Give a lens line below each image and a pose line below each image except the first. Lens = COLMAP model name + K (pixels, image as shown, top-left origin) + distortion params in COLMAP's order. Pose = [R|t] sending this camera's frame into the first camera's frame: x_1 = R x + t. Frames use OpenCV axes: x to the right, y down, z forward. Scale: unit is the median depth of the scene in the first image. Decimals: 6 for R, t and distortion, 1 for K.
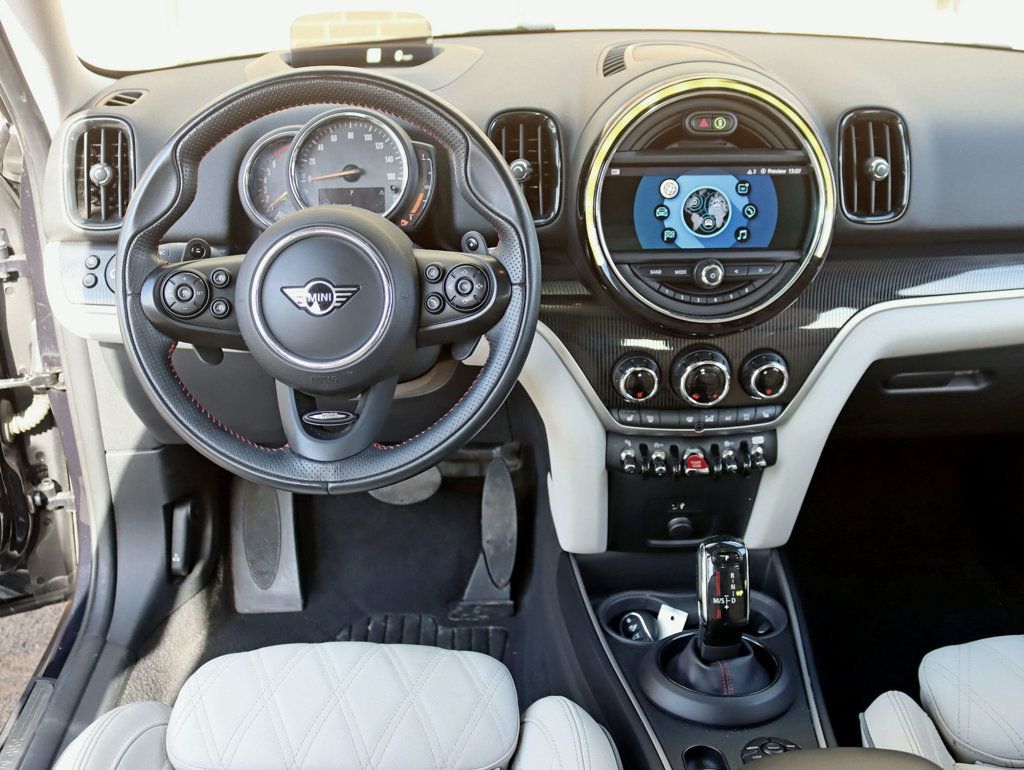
lens RADIAL K [[1088.4, 0, 512.0], [0, 1088.4, 385.0], [0, 0, 1]] dist [-0.063872, 0.036587]
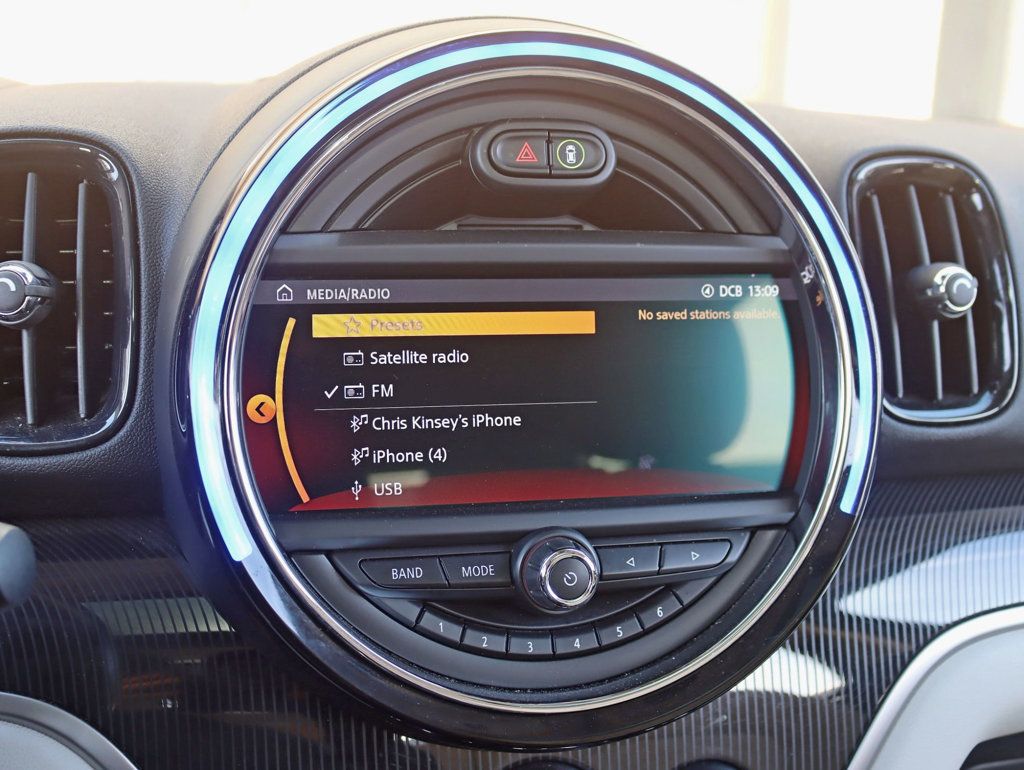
lens RADIAL K [[1141.1, 0, 512.0], [0, 1141.1, 385.0], [0, 0, 1]] dist [-0.003228, 0.002908]
pose [[0.982130, -0.008090, 0.188028, 0.129686], [0.046841, 0.978145, -0.202581, -0.116316], [-0.182279, 0.207769, 0.961044, 0.841072]]
